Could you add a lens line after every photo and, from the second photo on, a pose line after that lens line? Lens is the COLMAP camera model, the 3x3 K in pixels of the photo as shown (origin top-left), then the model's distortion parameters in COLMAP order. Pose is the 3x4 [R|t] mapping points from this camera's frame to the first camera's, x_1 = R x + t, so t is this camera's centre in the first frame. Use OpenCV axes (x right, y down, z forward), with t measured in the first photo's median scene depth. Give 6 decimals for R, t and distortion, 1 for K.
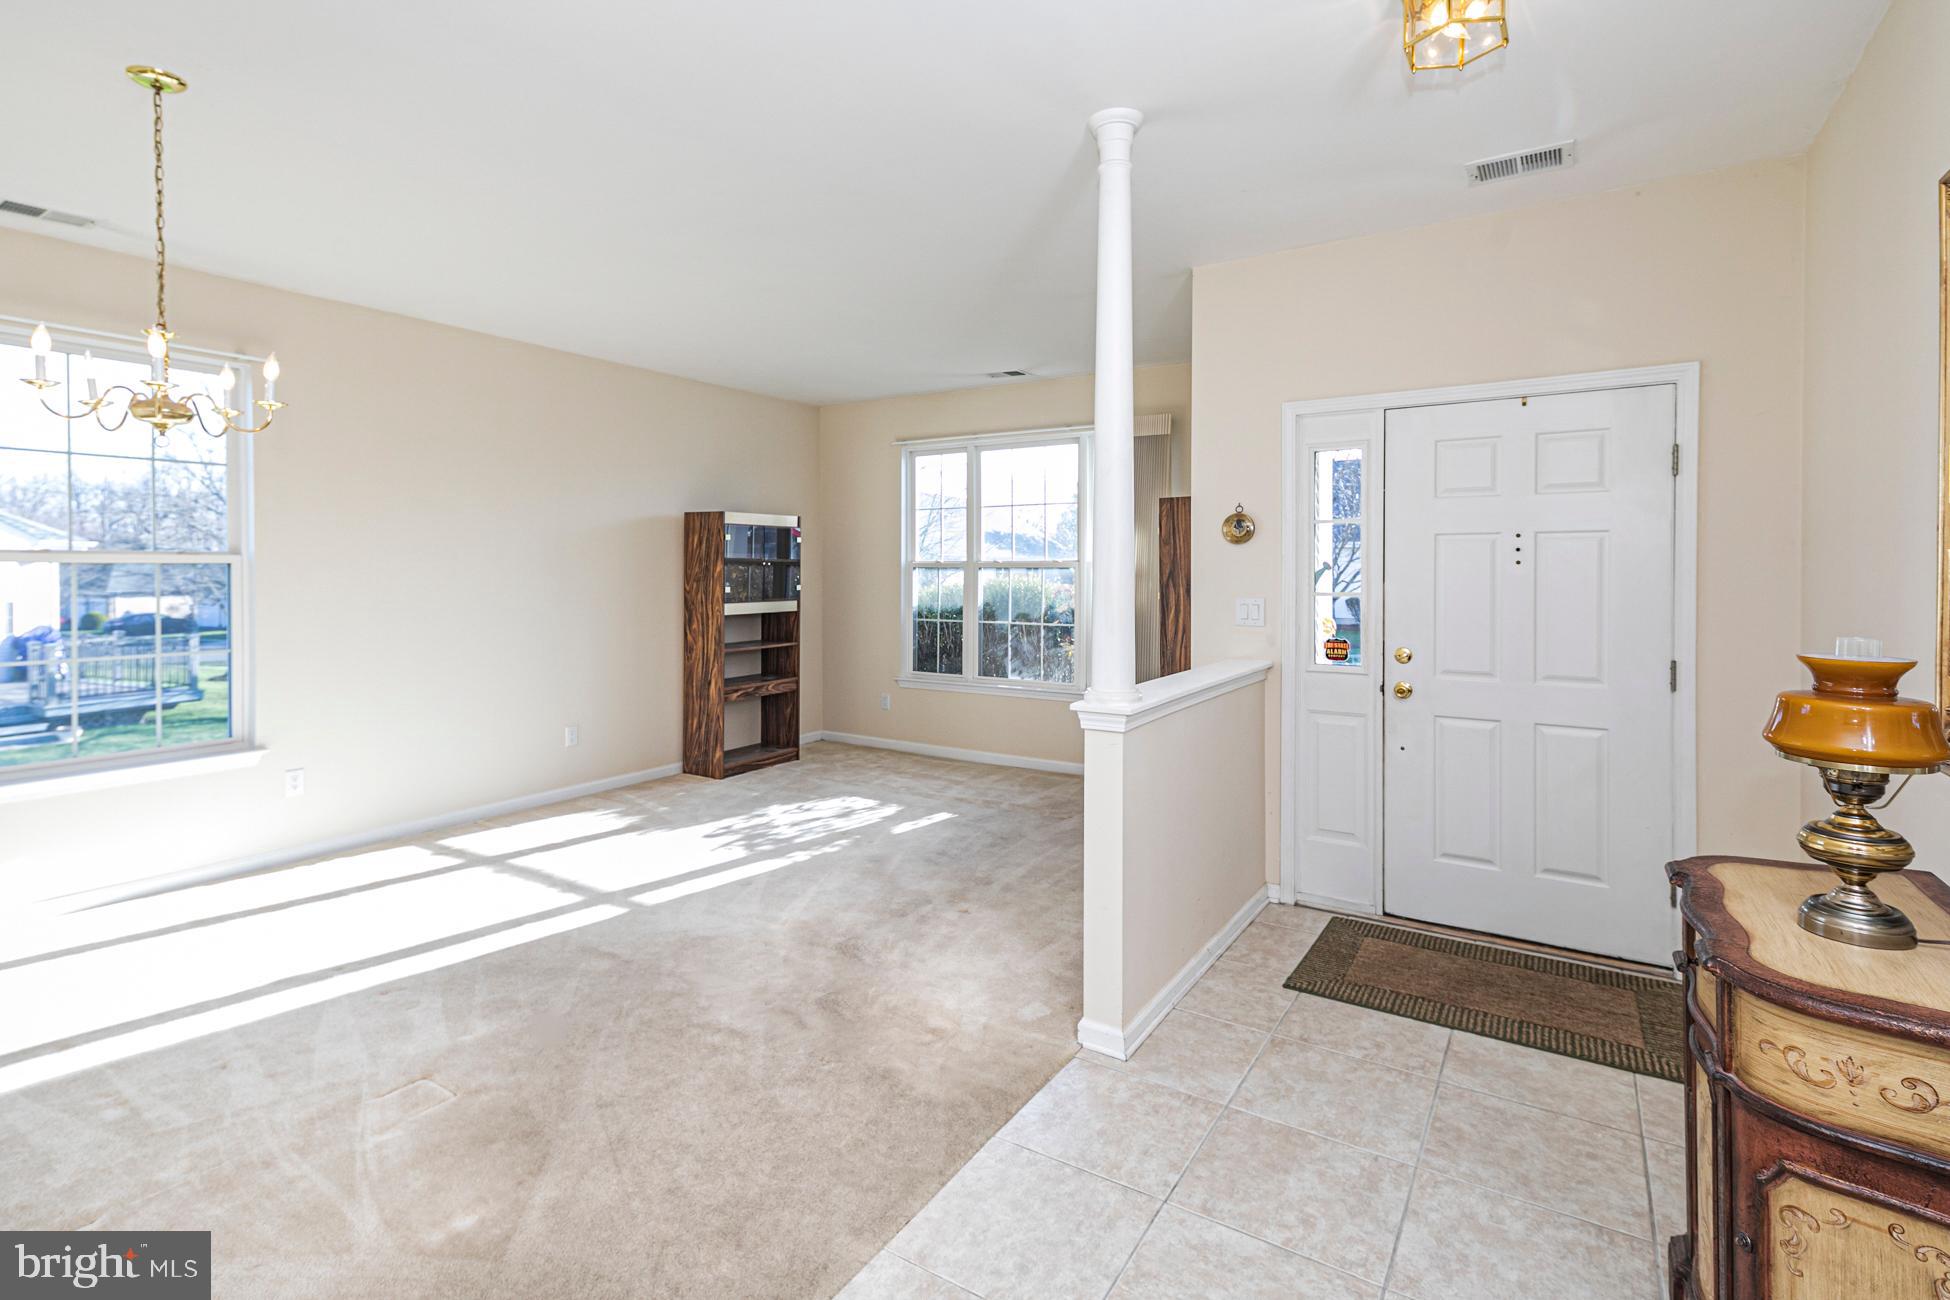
lens RADIAL K [[934.3, 0, 974.1], [0, 934.3, 574.8], [0, 0, 1]] dist [0.017169, -0.000995]
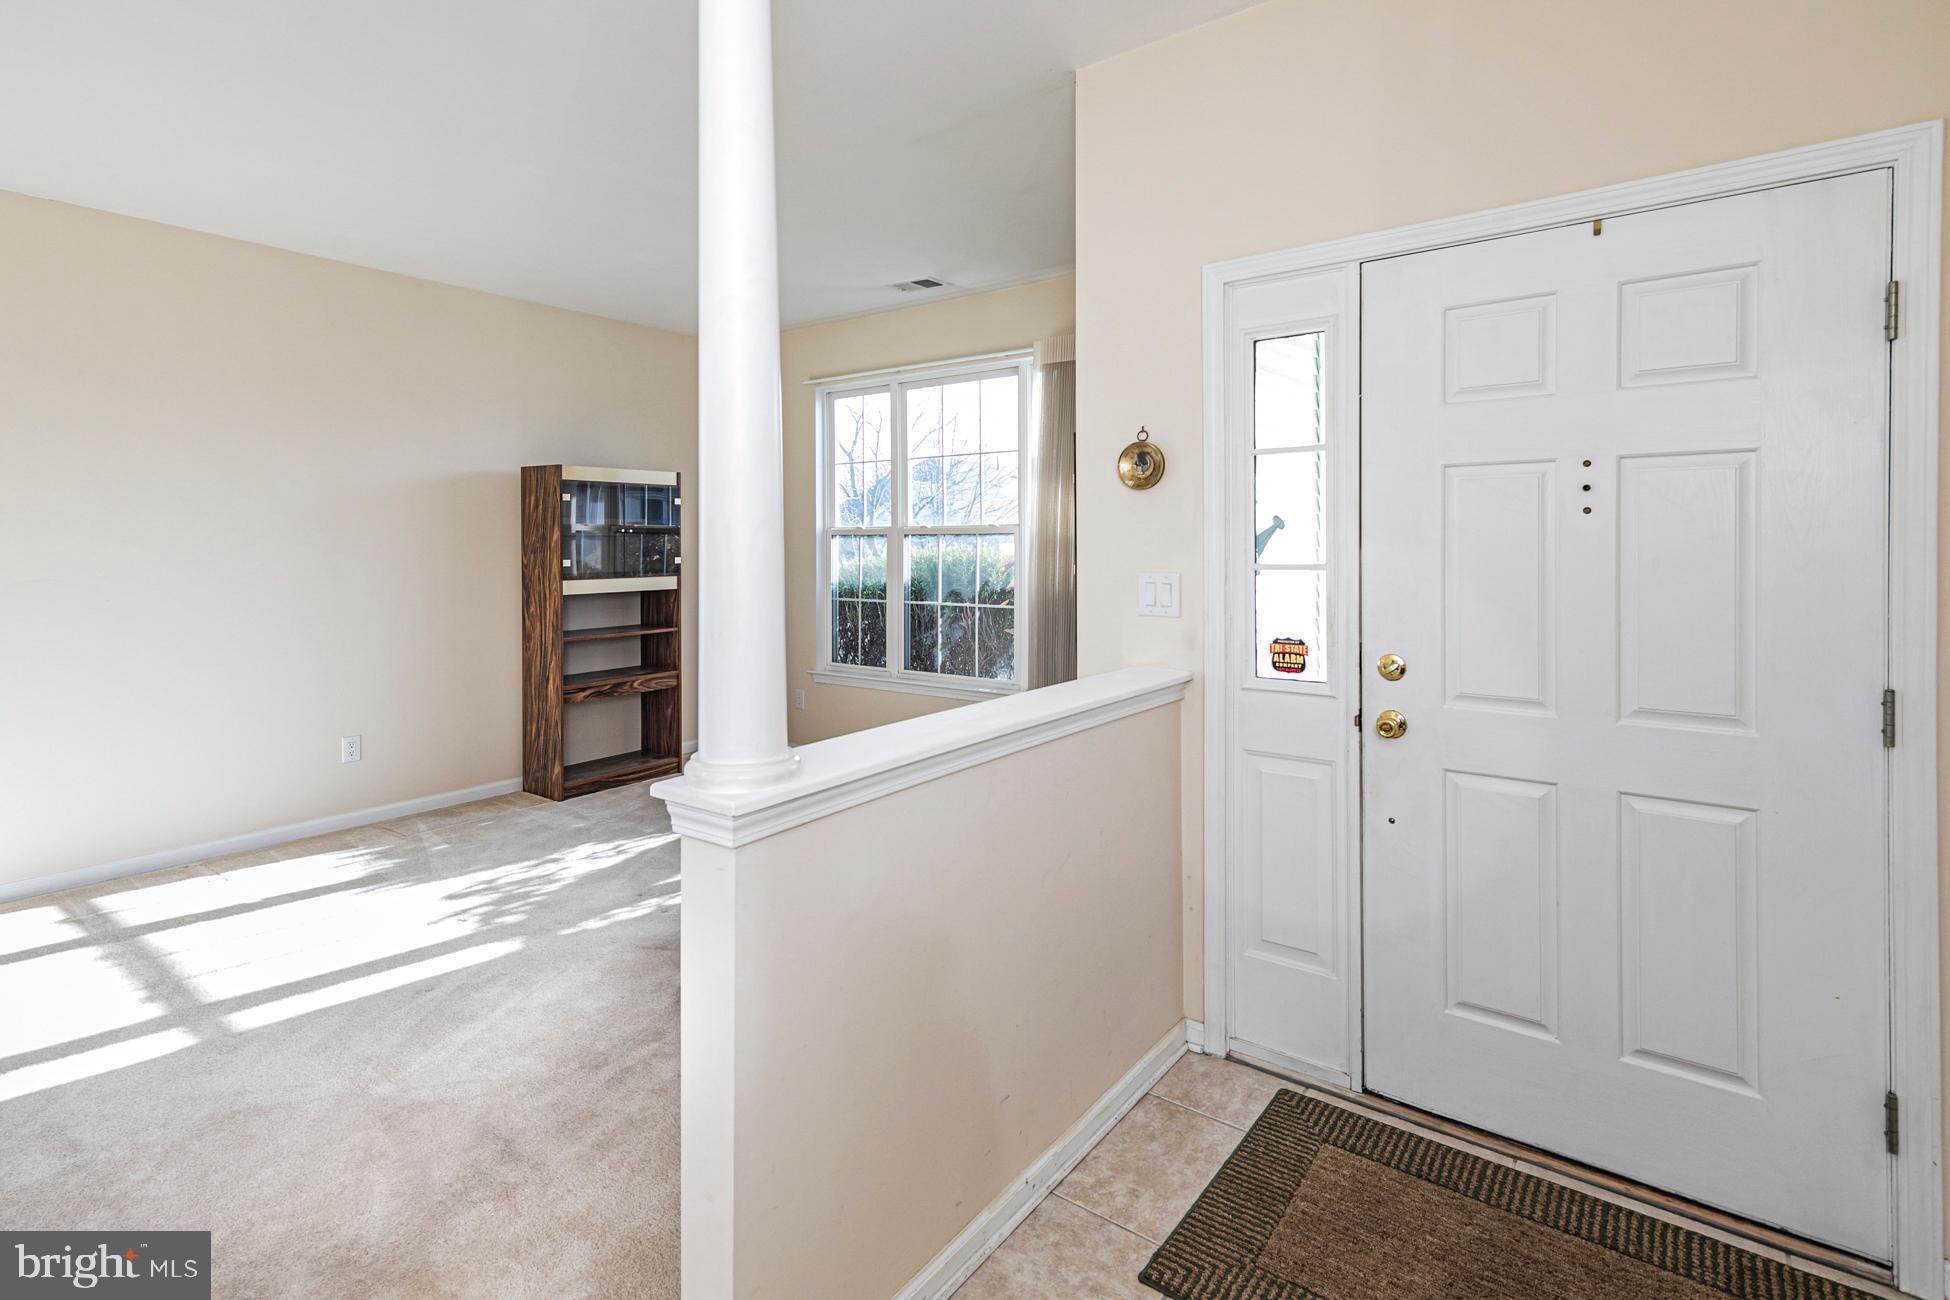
lens RADIAL K [[941.4, 0, 973.4], [0, 941.4, 549.0], [0, 0, 1]] dist [0.014065, -0.000017]
pose [[0.997051, -0.004362, -0.076615, 0.222034], [0.004439, 0.999990, 0.000831, 0.007602], [0.076611, -0.001169, 0.997060, 0.351117]]
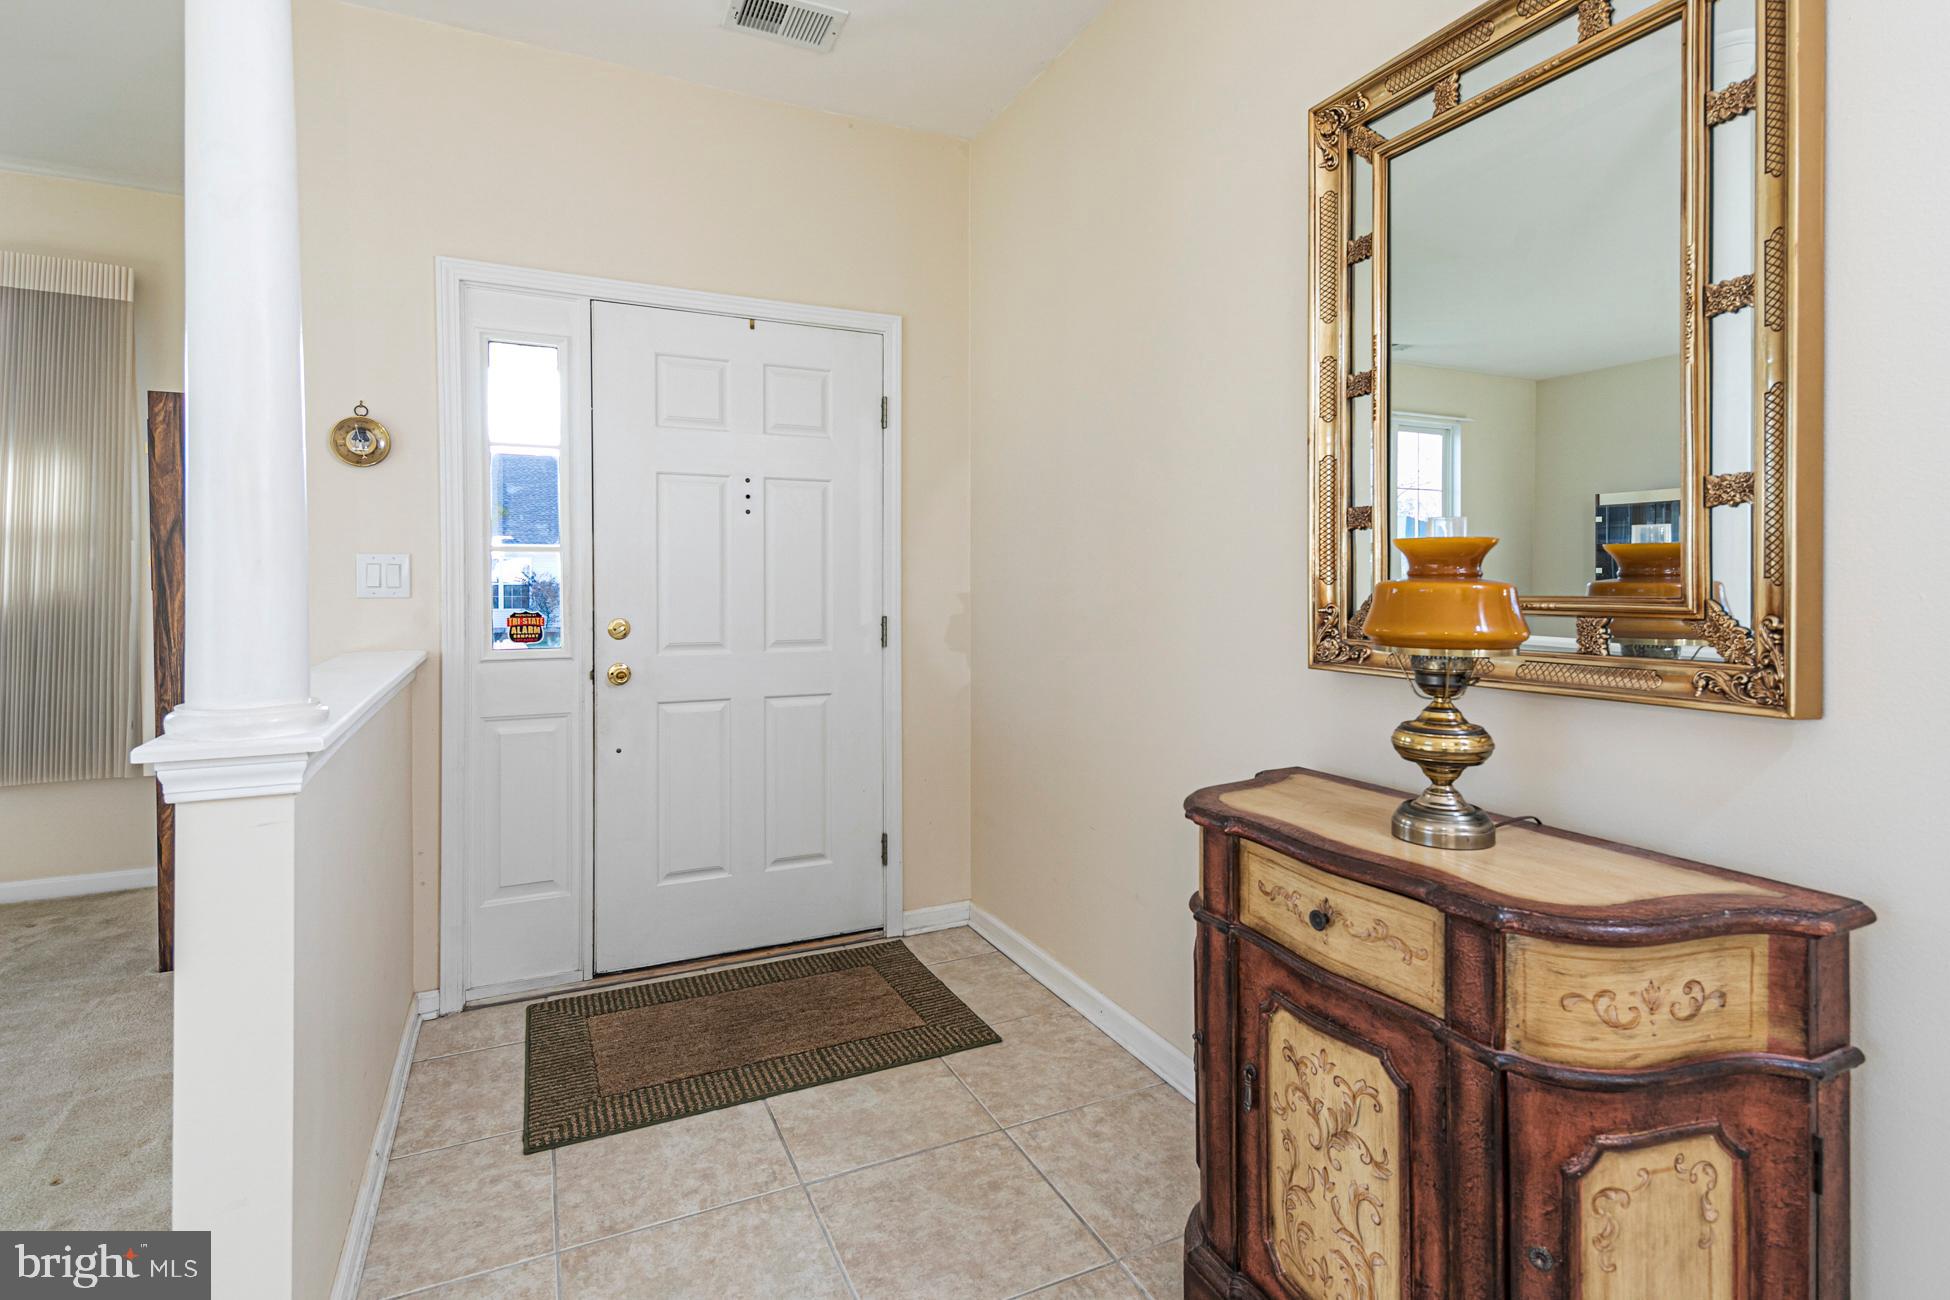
lens RADIAL K [[946.9, 0, 970.6], [0, 946.9, 588.3], [0, 0, 1]] dist [0.017382, -0.000186]
pose [[0.537129, -0.008072, 0.843461, -0.037488], [0.003850, 0.999967, 0.007118, 0.046022], [-0.843491, -0.000576, 0.537143, 0.325573]]
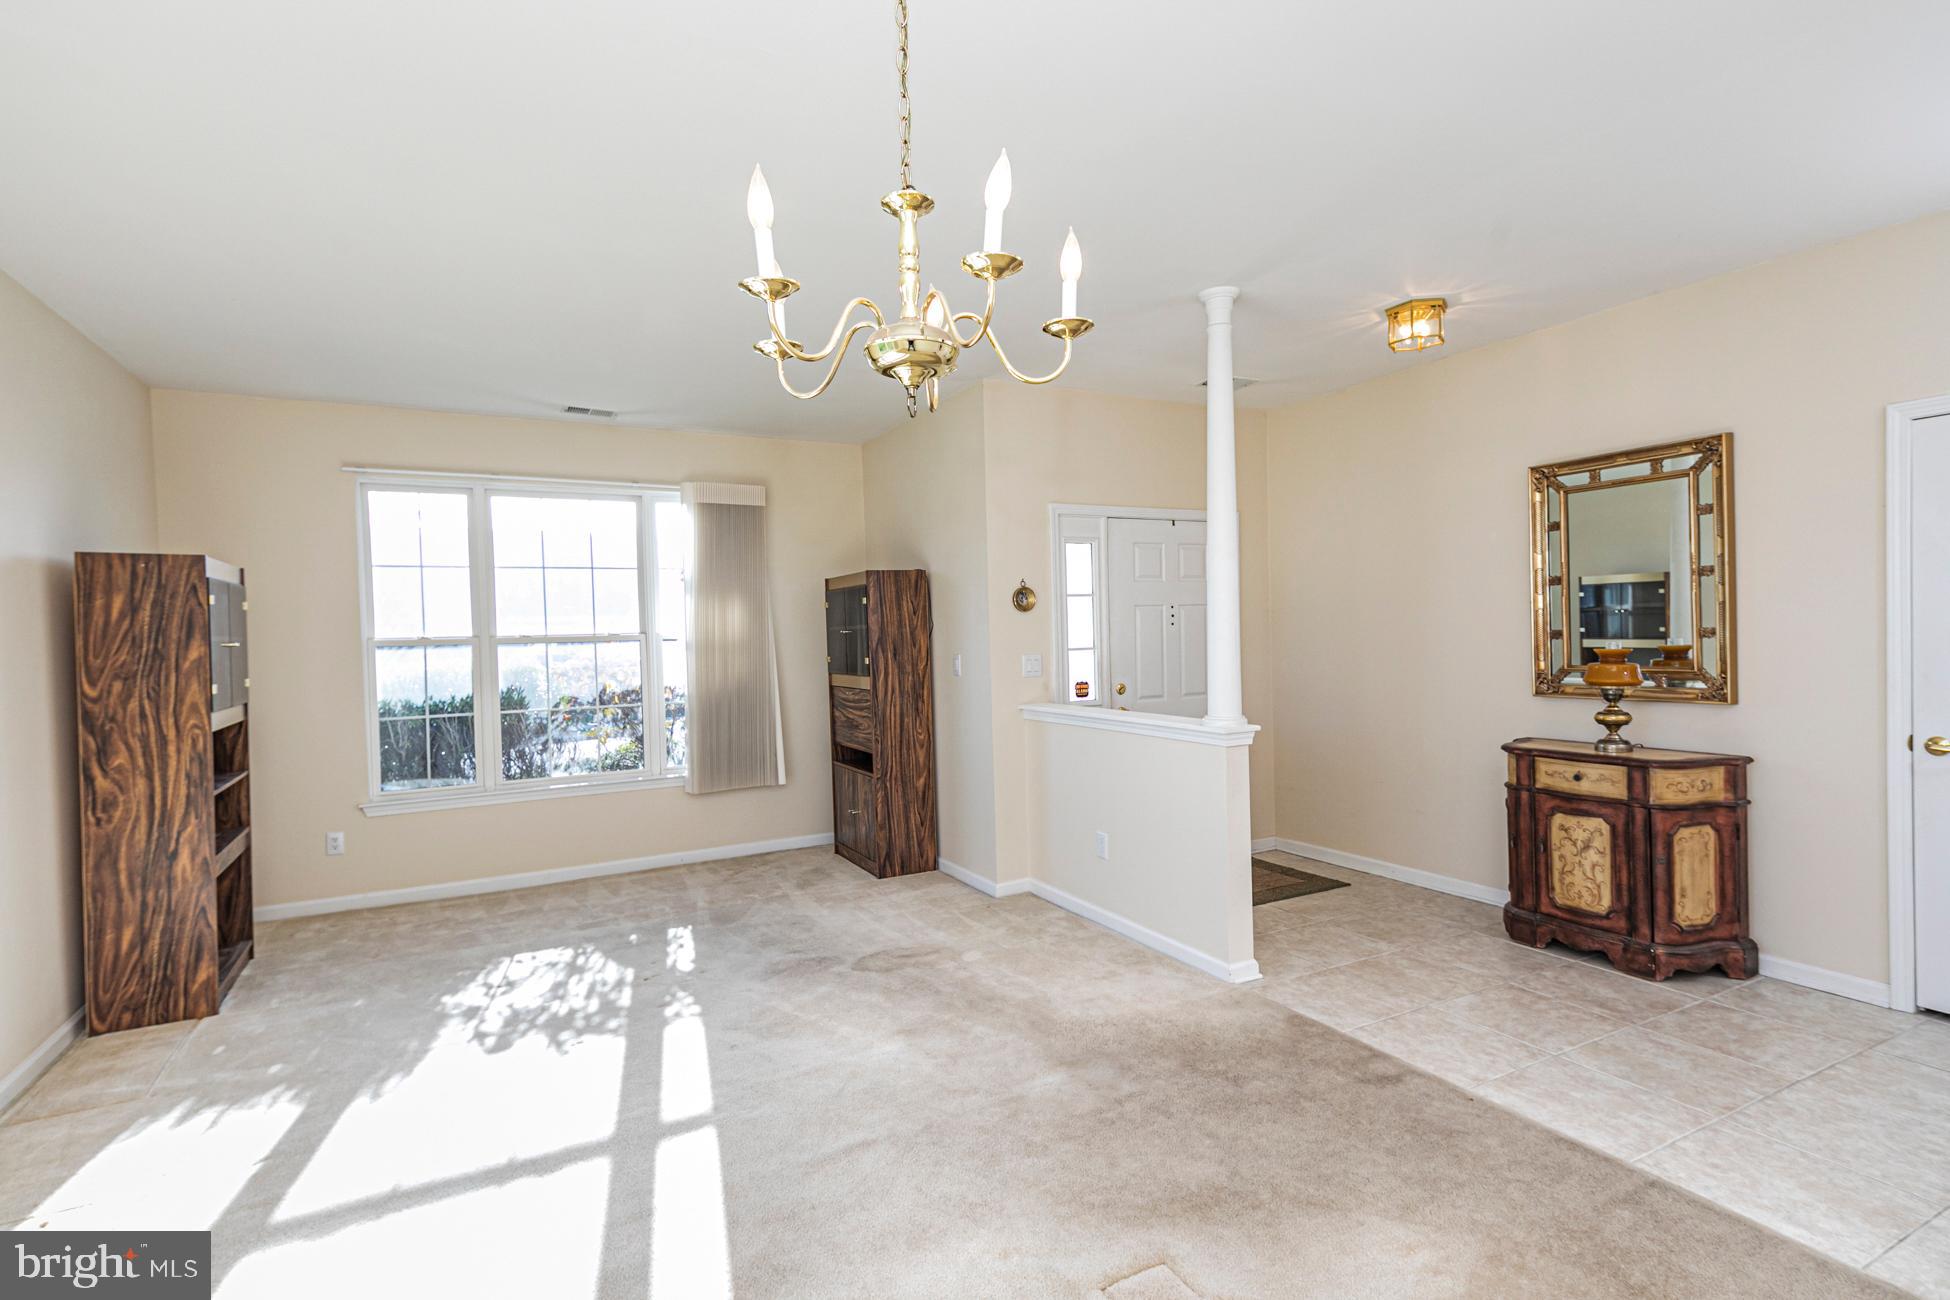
lens RADIAL K [[926.3, 0, 975.0], [0, 926.3, 650.0], [0, 0, 1]] dist [0.023086, -0.000318]
pose [[0.497956, -0.031843, 0.866617, -0.841067], [0.032244, 0.999314, 0.018192, -0.006679], [-0.866602, 0.018885, 0.498642, 0.454543]]
